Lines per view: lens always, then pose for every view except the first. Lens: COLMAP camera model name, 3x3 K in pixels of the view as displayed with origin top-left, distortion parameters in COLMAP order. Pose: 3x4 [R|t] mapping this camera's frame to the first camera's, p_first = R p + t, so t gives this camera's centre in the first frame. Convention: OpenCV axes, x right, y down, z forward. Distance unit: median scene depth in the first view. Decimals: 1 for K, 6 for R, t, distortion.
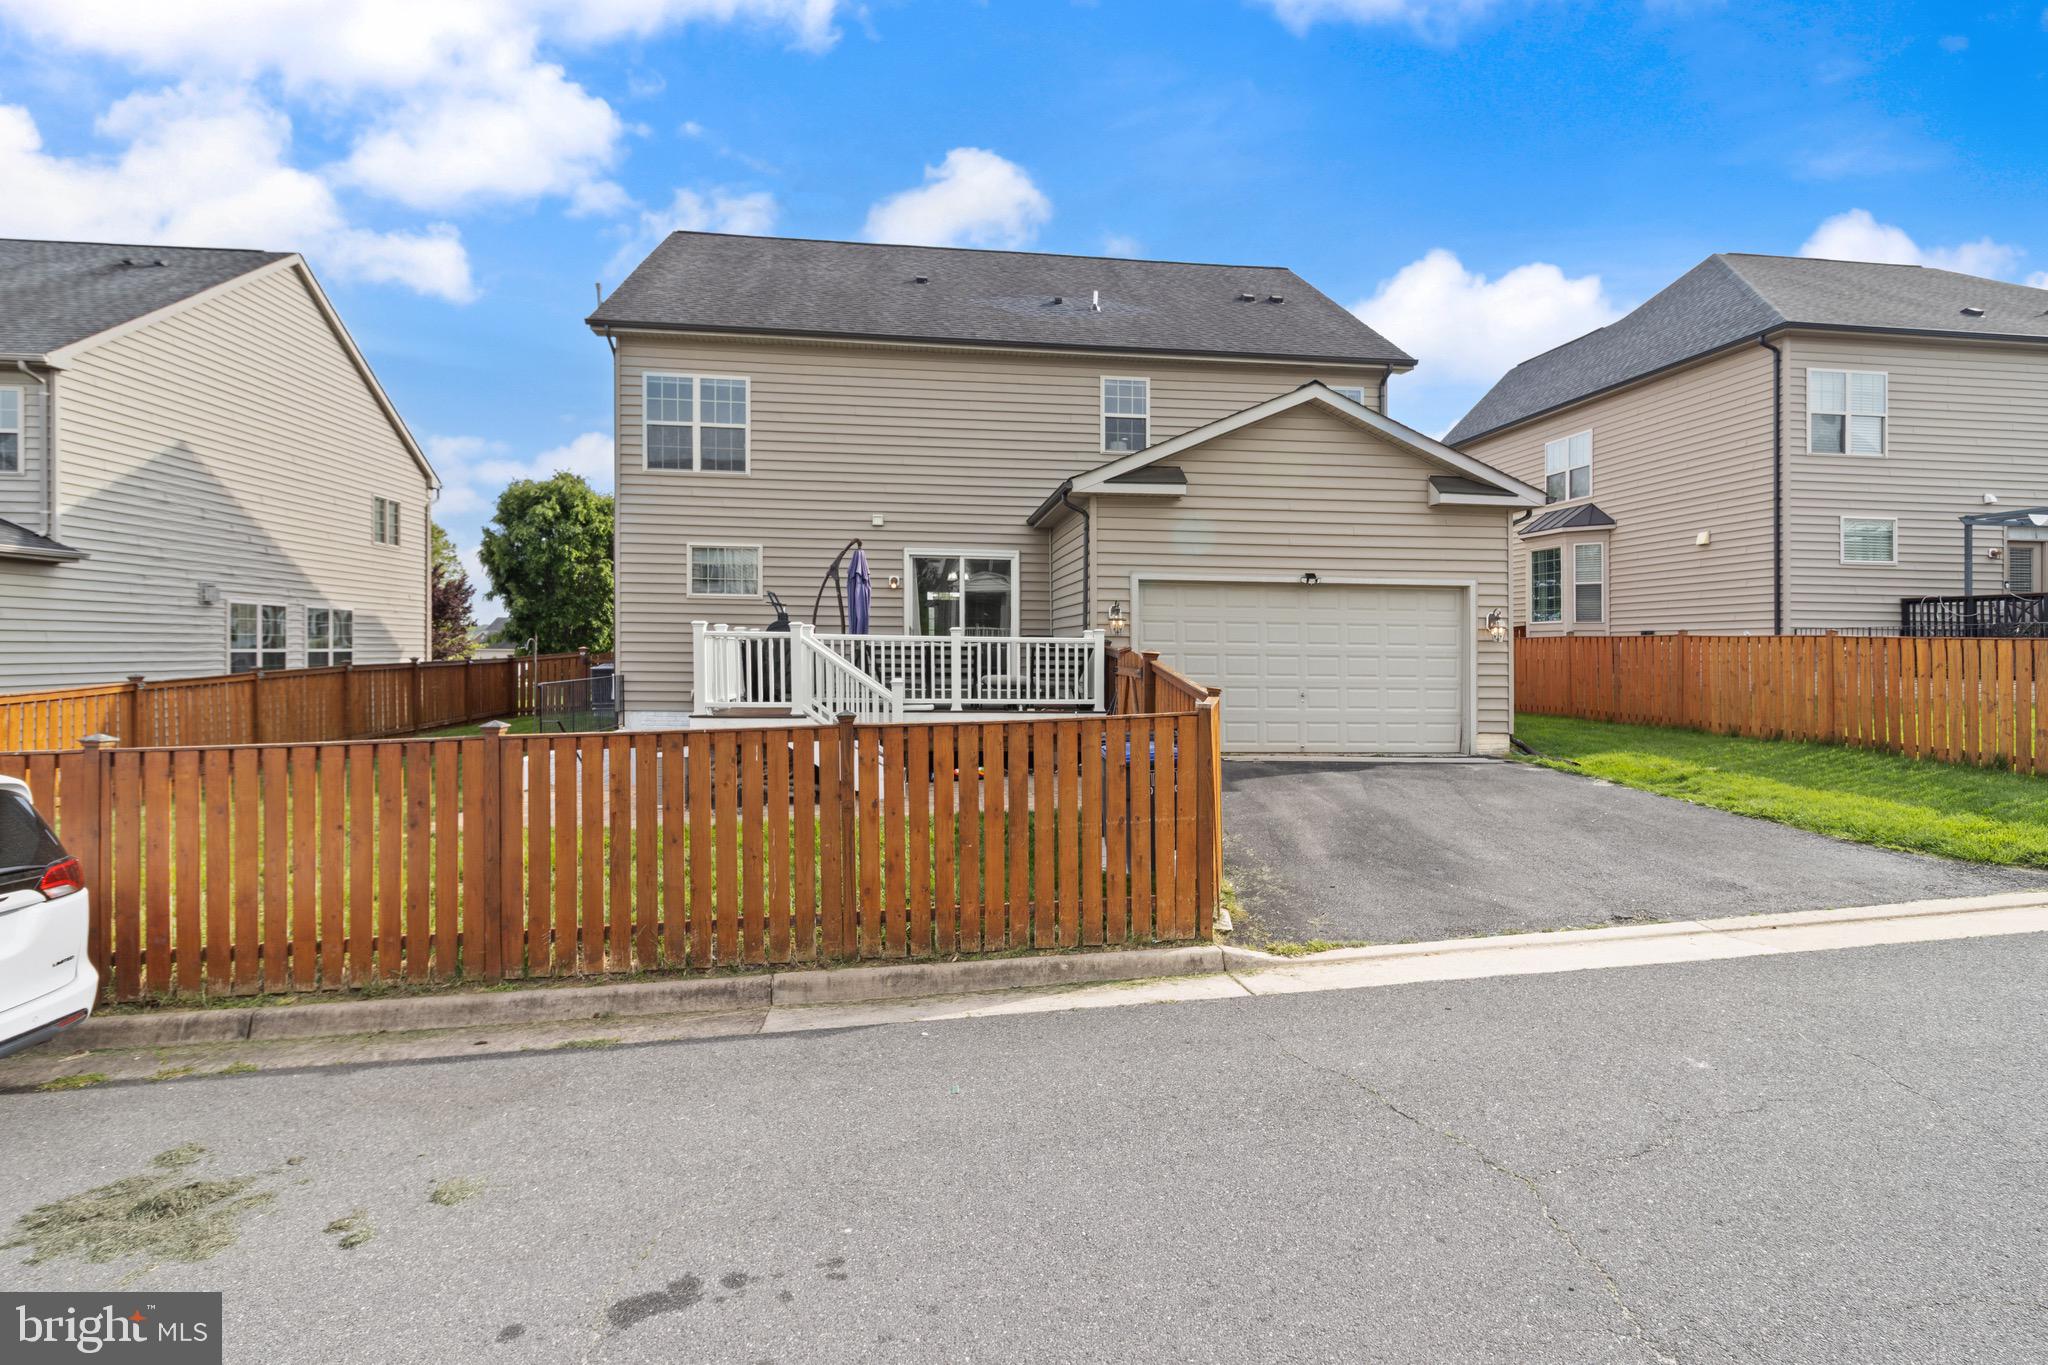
lens RADIAL K [[963.9, 0, 1024.0], [0, 963.9, 682.5], [0, 0, 1]] dist [0.000581, -0.000065]
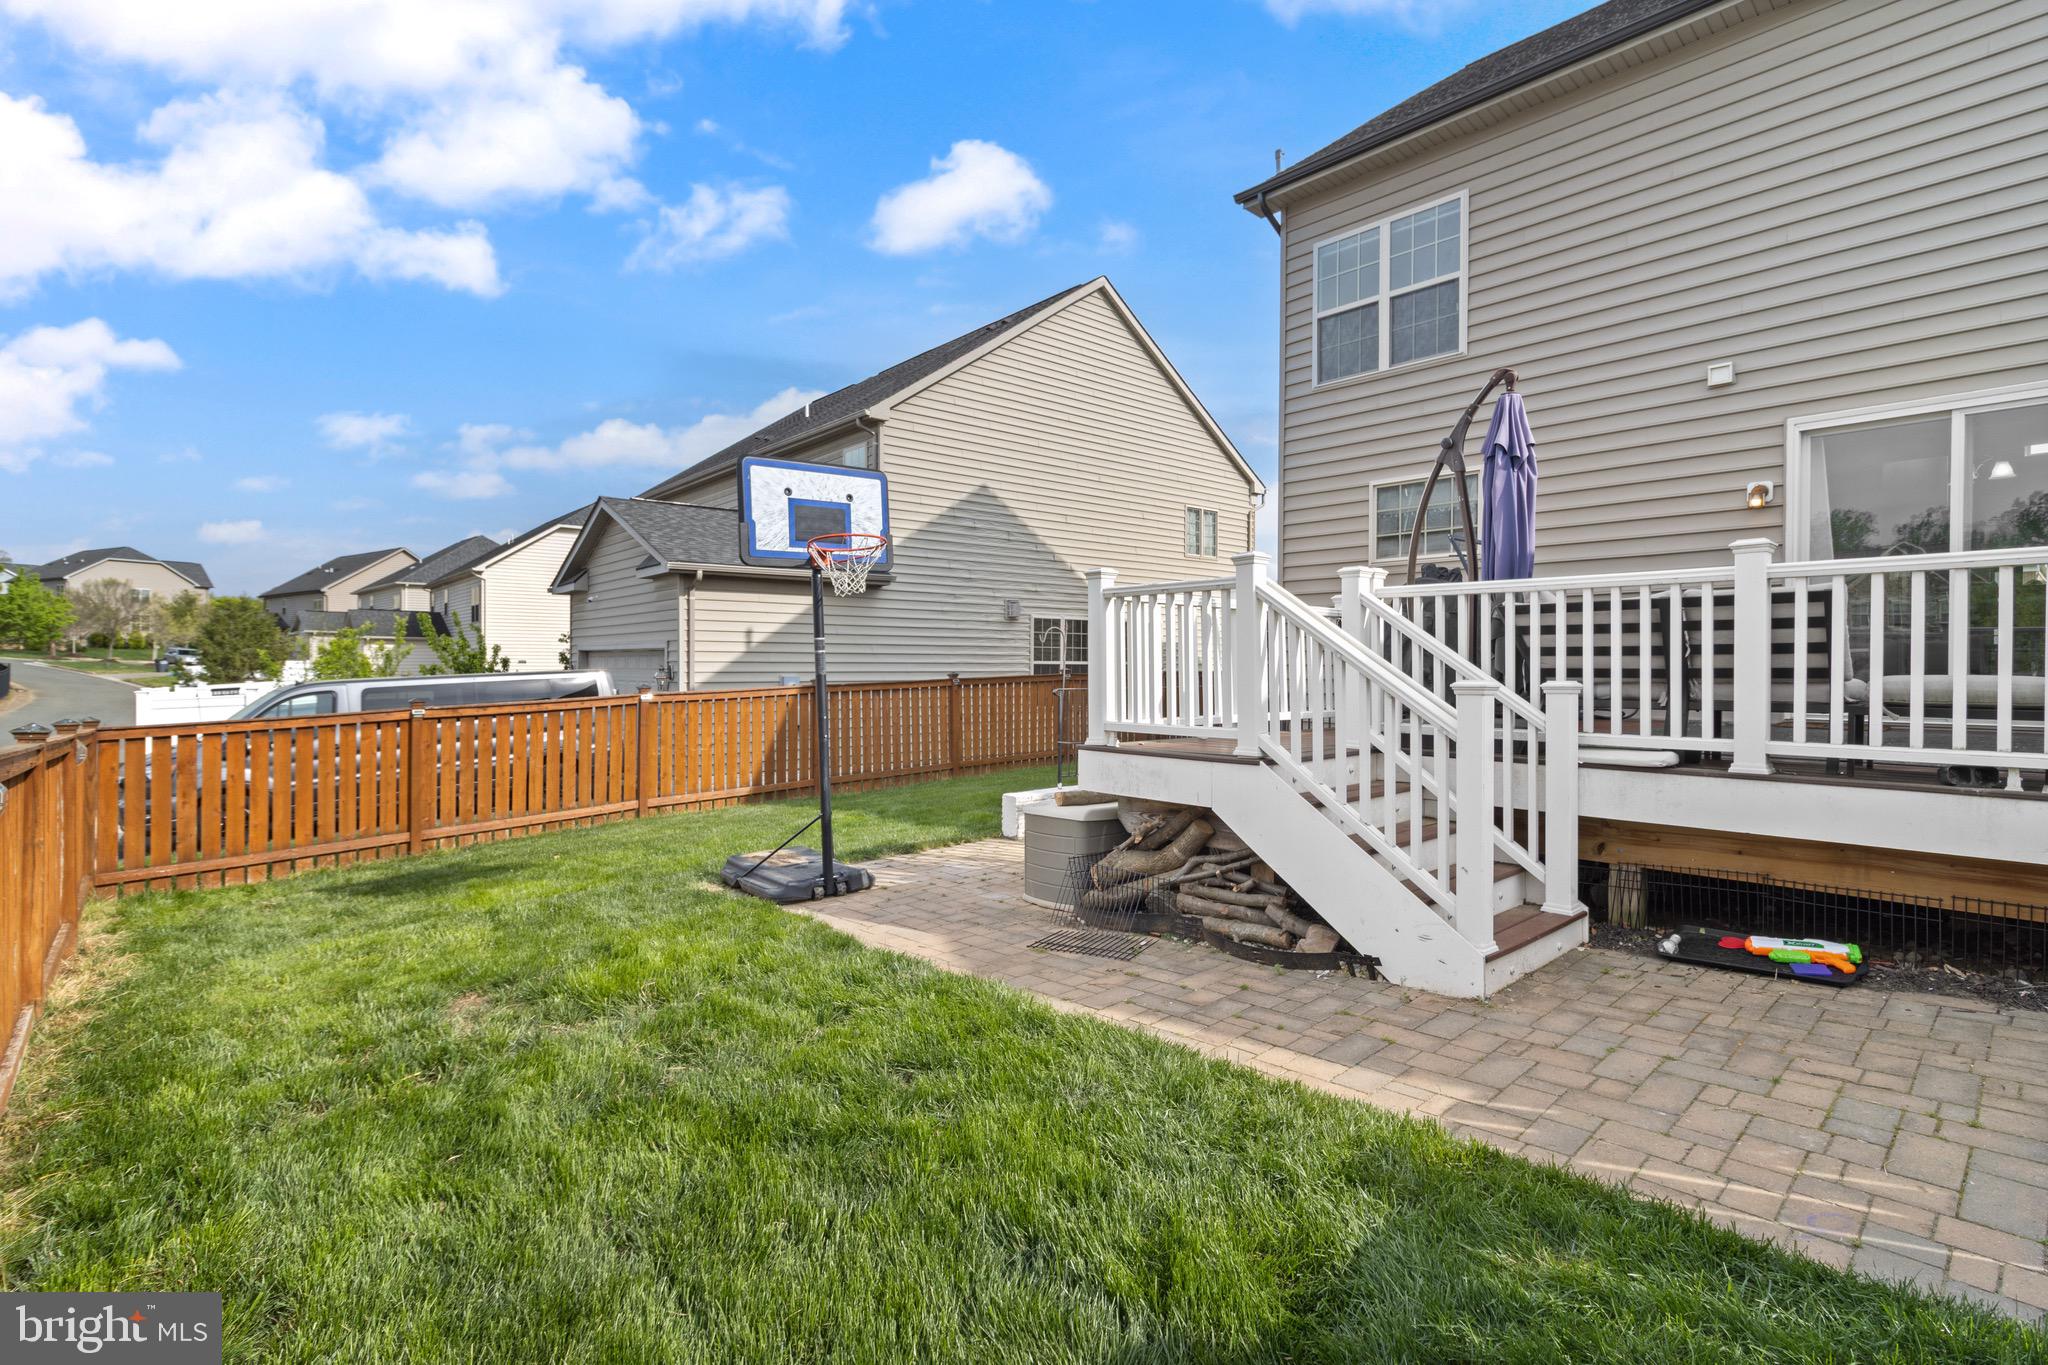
lens RADIAL K [[963.9, 0, 1024.0], [0, 963.9, 682.5], [0, 0, 1]] dist [0.000581, -0.000065]
pose [[0.565639, 0.001347, -0.824652, 0.061207], [-0.025044, 0.999565, -0.015545, 0.006588], [0.824273, 0.029445, 0.565427, 0.489322]]
